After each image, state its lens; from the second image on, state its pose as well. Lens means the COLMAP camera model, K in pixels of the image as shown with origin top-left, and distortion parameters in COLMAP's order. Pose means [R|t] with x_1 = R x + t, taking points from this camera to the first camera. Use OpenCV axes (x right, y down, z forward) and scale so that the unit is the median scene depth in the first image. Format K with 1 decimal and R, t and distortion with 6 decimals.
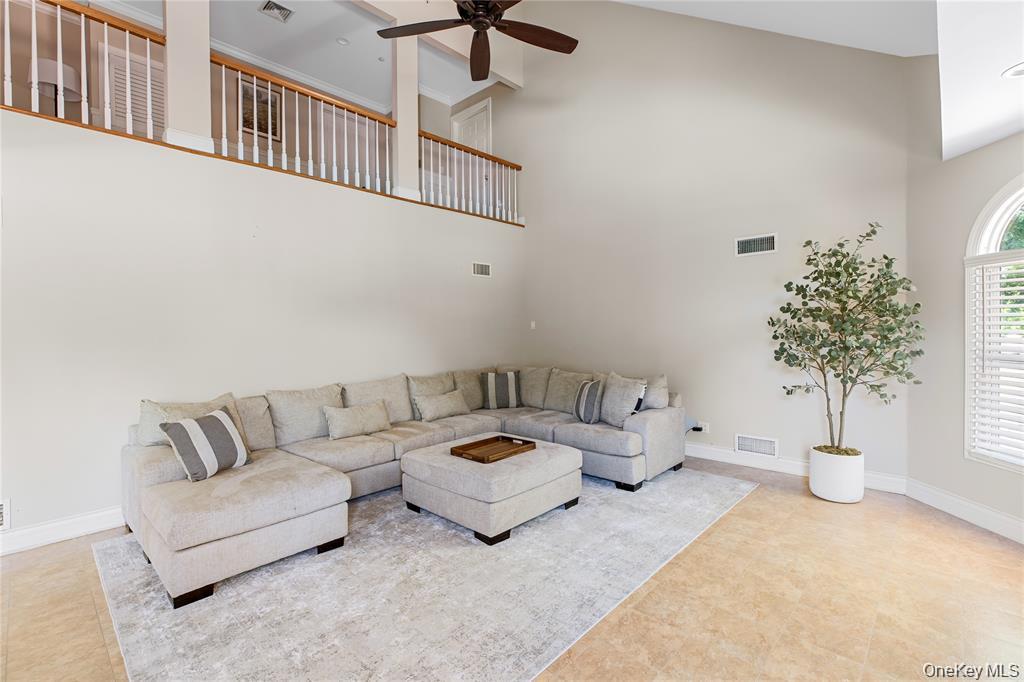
lens RADIAL K [[467.5, 0, 512.8], [0, 467.5, 330.4], [0, 0, 1]] dist [0.005106, 0.001047]
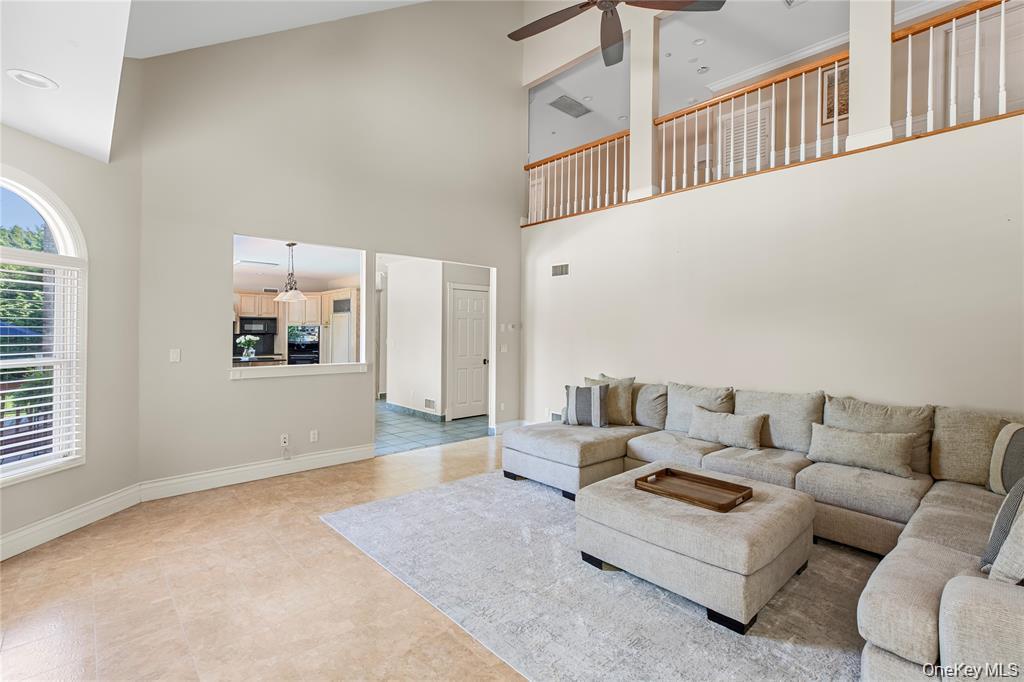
lens RADIAL K [[467.5, 0, 511.7], [0, 467.5, 334.6], [0, 0, 1]] dist [0.005106, 0.001047]
pose [[-0.072766, 0.019226, -0.997164, 0.772768], [-0.020694, 0.999570, 0.020783, -0.008300], [0.997134, 0.022148, -0.072336, 0.790983]]
